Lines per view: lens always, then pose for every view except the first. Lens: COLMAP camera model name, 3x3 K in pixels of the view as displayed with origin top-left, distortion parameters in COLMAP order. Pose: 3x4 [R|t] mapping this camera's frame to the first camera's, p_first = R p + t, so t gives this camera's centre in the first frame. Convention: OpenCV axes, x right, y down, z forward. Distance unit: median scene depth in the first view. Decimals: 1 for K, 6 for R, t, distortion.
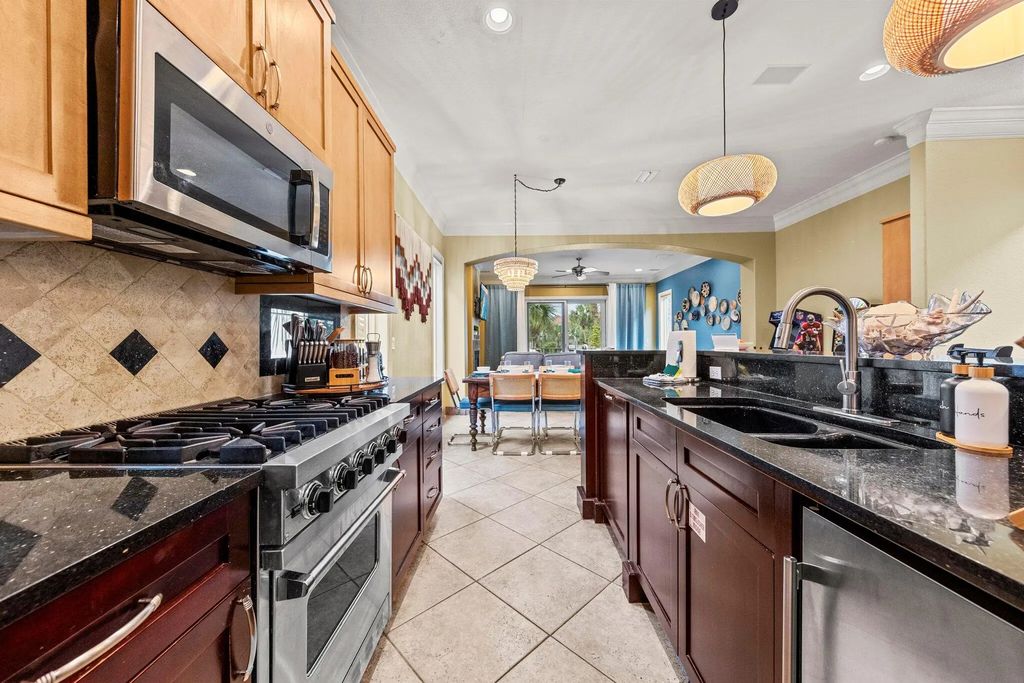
lens RADIAL K [[372.4, 0, 512.0], [0, 372.4, 341.5], [0, 0, 1]] dist [-0.001221, -0.000217]
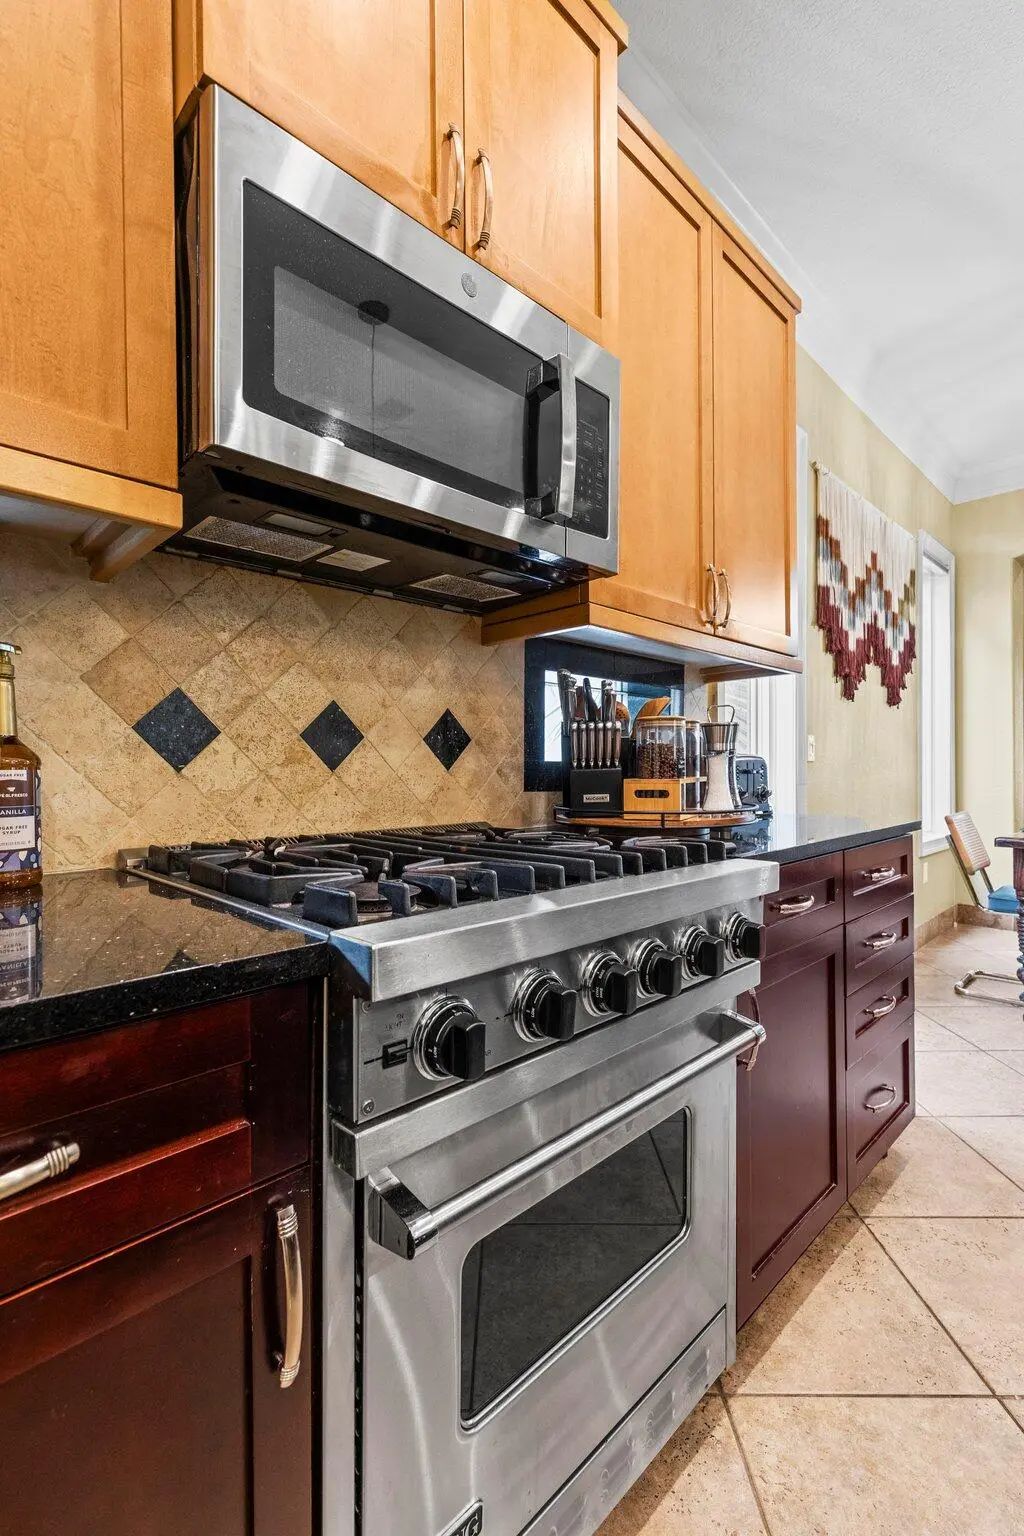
lens RADIAL K [[680.0, 0, 508.5], [0, 680.0, 773.7], [0, 0, 1]] dist [-0.000315, 0.000237]
pose [[0.705846, 0.005766, -0.708342, 0.035831], [0.000074, 0.999966, 0.008214, 0.062690], [0.708365, -0.005850, 0.705822, 0.273352]]
